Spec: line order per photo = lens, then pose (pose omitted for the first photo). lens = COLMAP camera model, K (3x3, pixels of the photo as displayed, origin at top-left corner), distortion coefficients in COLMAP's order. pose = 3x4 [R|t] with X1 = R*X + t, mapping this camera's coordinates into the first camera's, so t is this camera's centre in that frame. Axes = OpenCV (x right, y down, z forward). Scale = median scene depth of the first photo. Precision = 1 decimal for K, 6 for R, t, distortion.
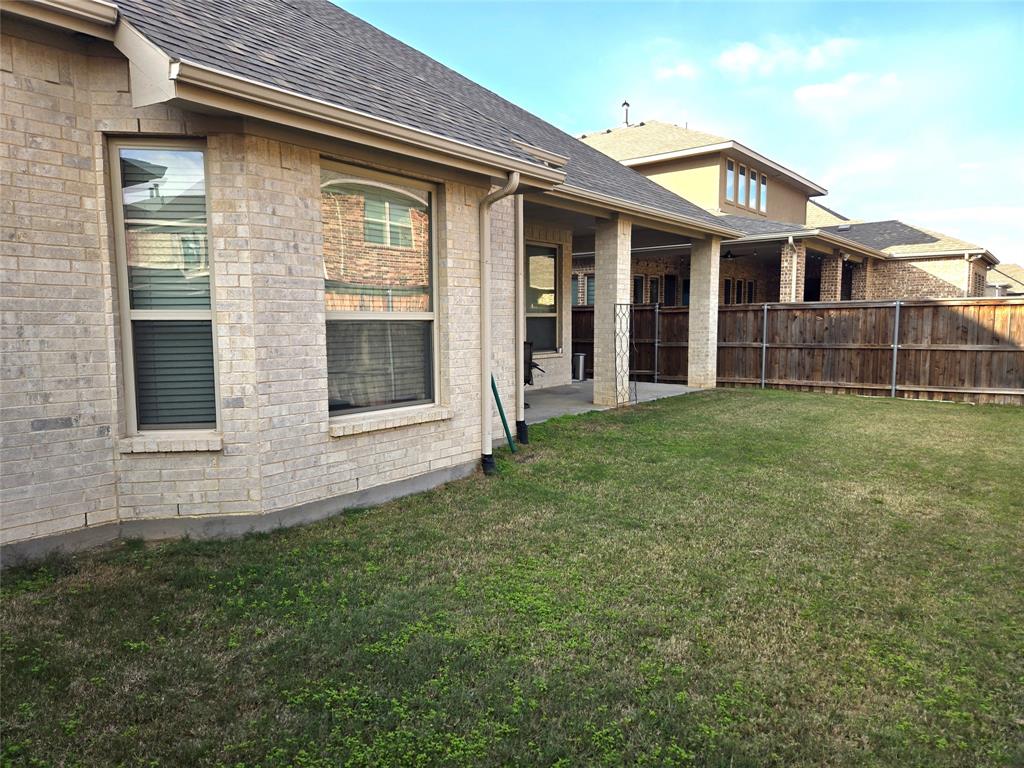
lens RADIAL K [[680.7, 0, 510.7], [0, 680.7, 386.4], [0, 0, 1]] dist [0.042122, -0.015232]
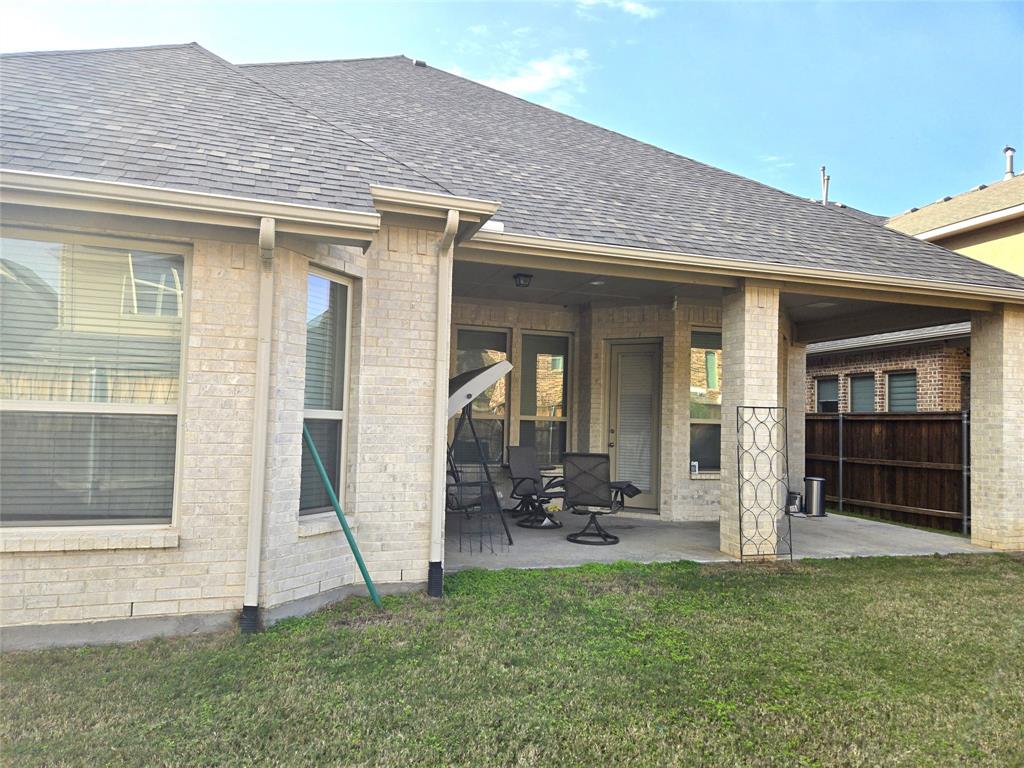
lens RADIAL K [[680.7, 0, 511.0], [0, 680.7, 384.8], [0, 0, 1]] dist [0.042122, -0.015232]
pose [[0.830821, -0.005802, -0.556510, 0.346464], [-0.082409, 0.987640, -0.133327, -0.031789], [0.550405, 0.156632, 0.820074, 0.306755]]
